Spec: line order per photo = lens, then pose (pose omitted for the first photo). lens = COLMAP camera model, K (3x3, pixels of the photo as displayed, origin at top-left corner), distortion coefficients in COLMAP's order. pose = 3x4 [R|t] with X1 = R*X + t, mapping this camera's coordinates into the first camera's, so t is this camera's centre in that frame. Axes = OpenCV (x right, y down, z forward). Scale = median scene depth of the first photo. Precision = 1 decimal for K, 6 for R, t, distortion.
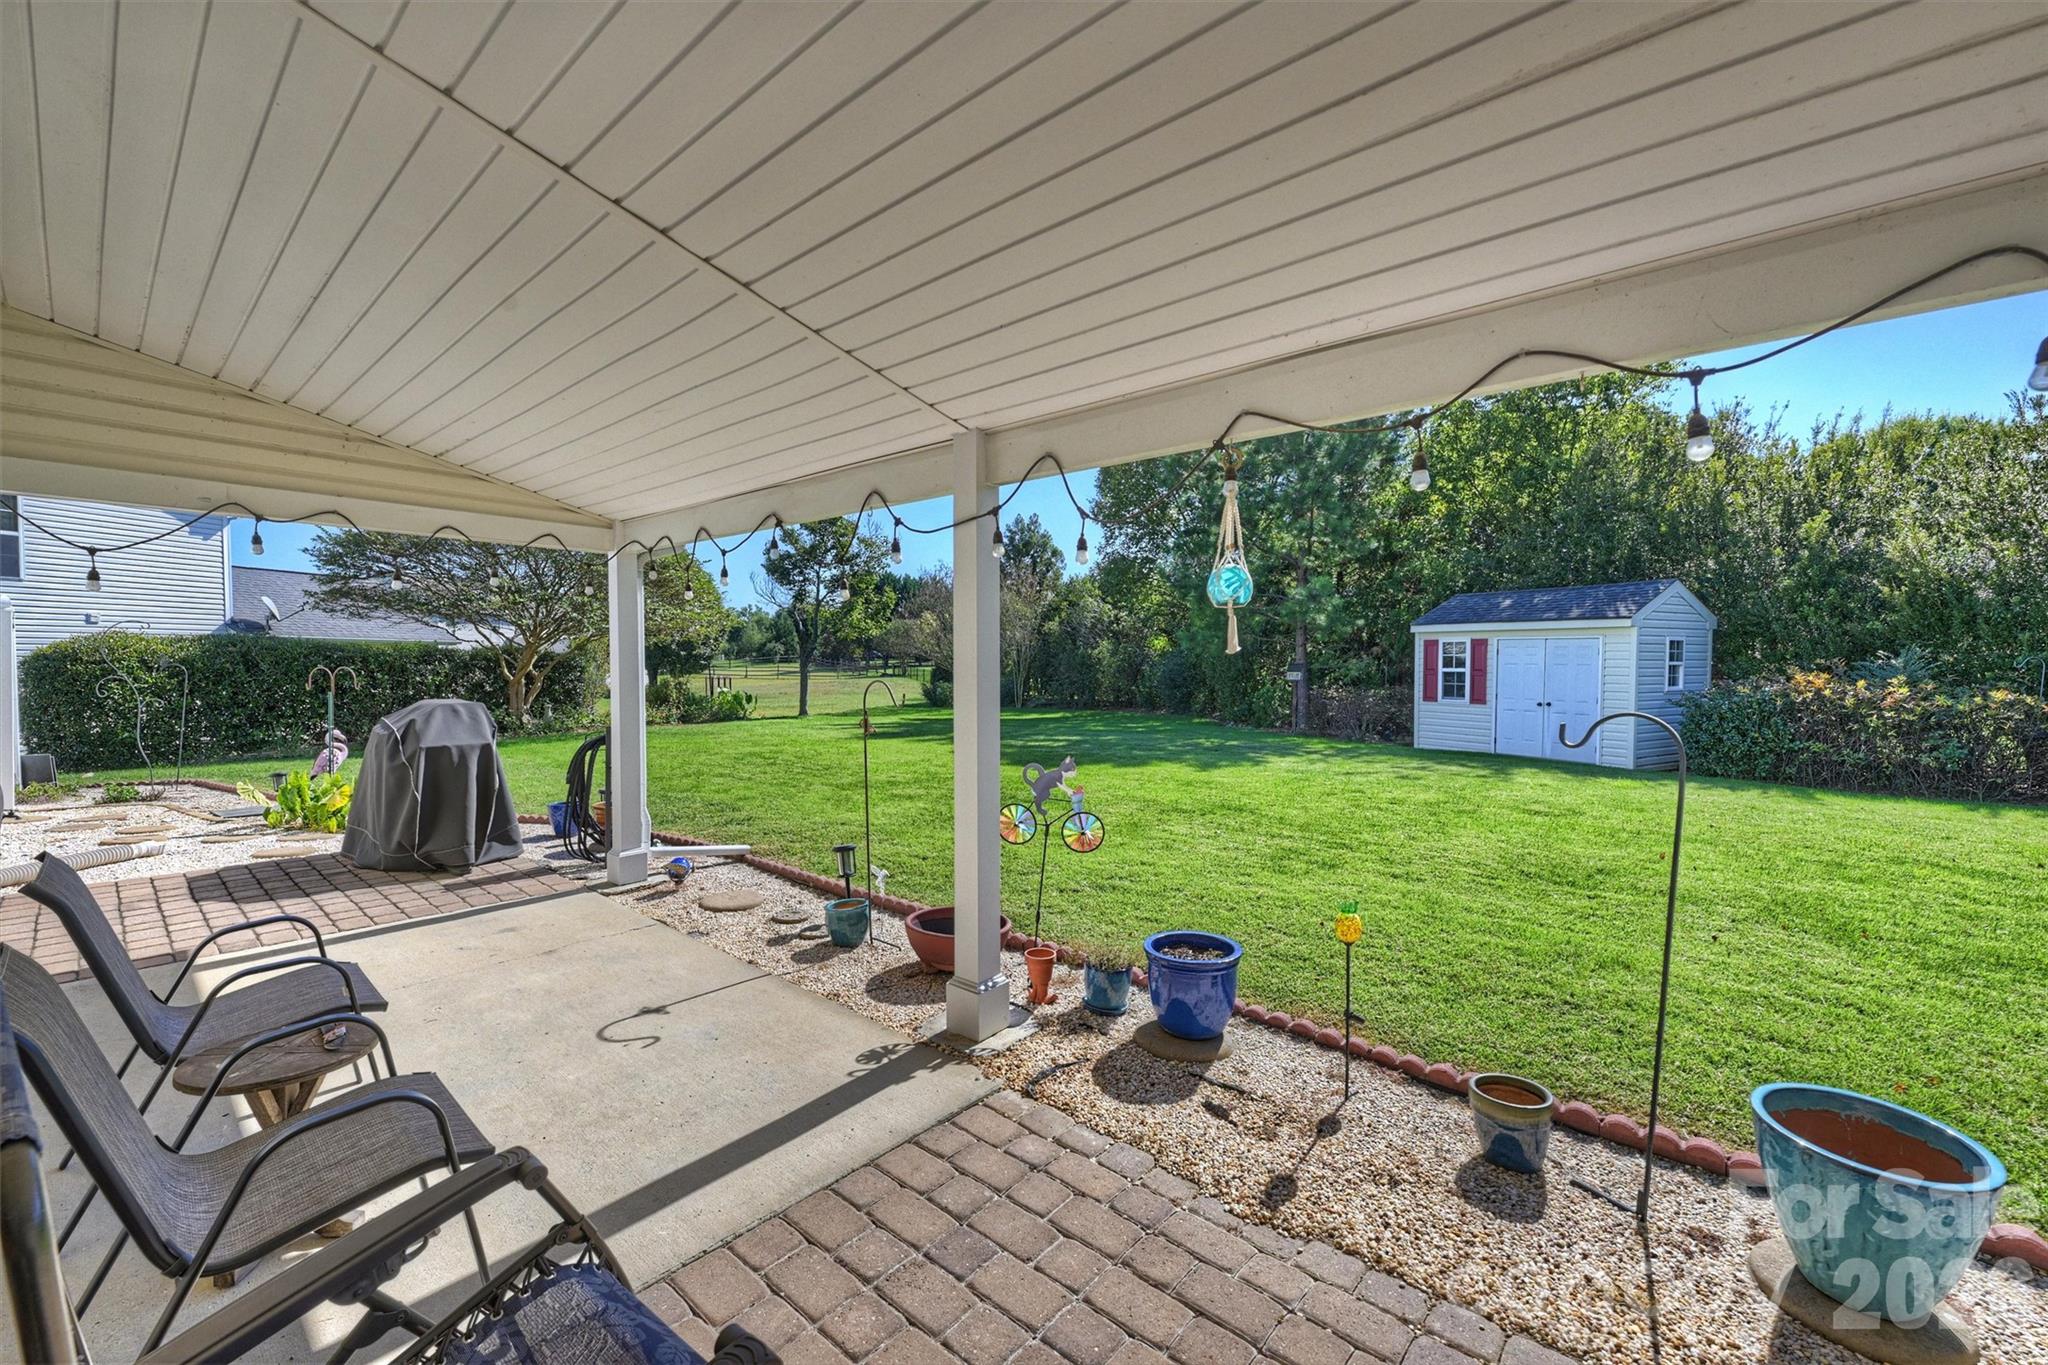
lens RADIAL K [[819.0, 0, 1024.0], [0, 819.0, 682.5], [0, 0, 1]] dist [-0.000365, -0.000187]
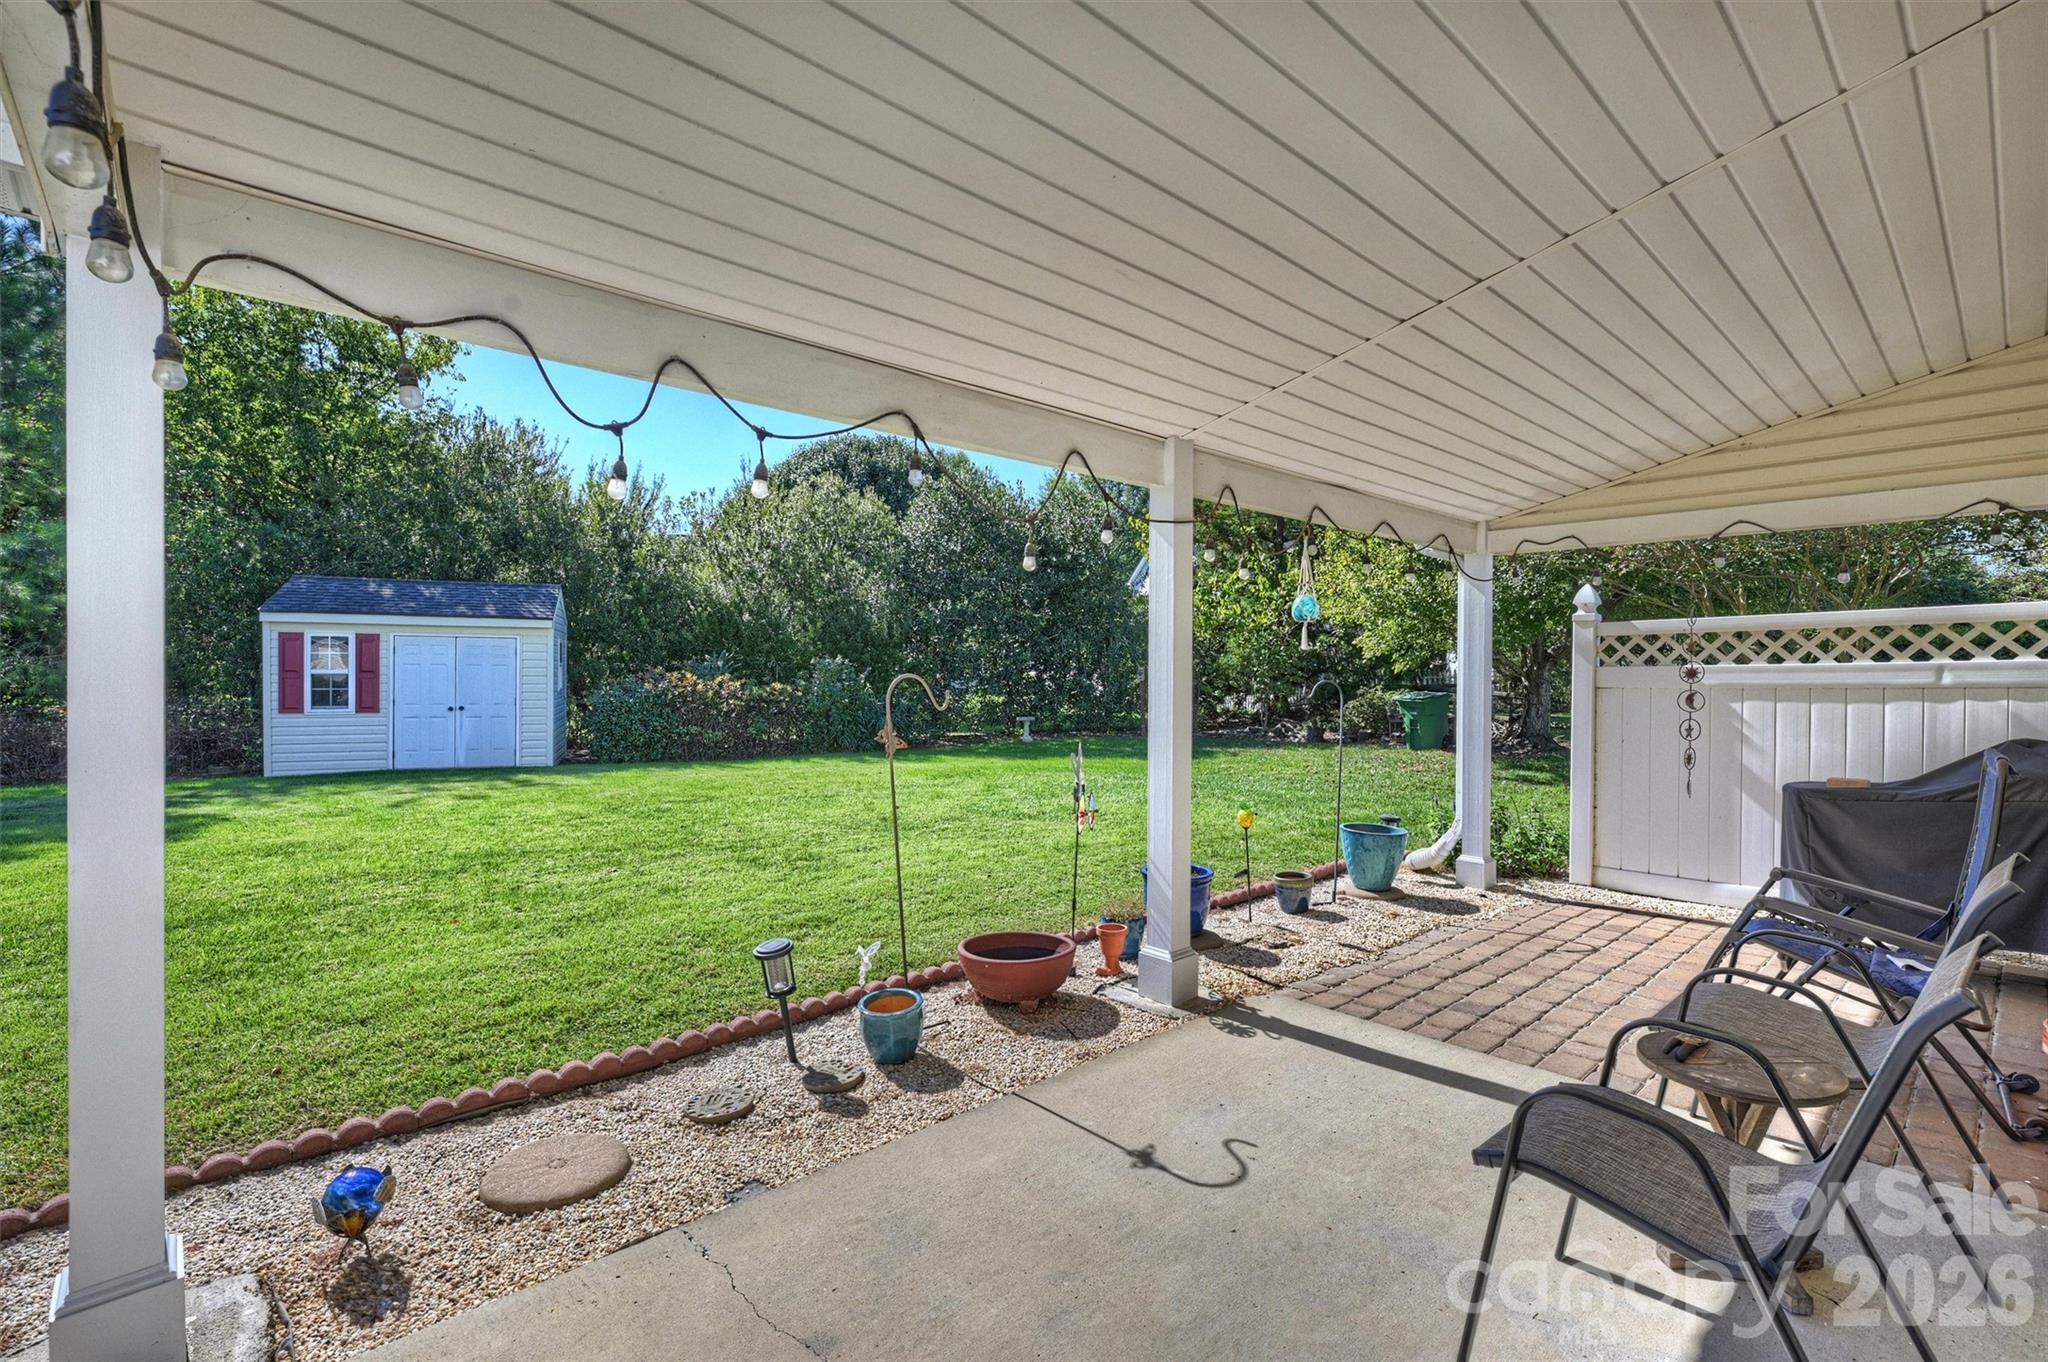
lens RADIAL K [[916.4, 0, 1024.0], [0, 916.4, 681.0], [0, 0, 1]] dist [0.000479, -0.000153]
pose [[0.120294, -0.012674, 0.992657, -0.333252], [0.021339, 0.999720, 0.010178, -0.001130], [-0.992509, 0.019958, 0.120530, 0.274341]]
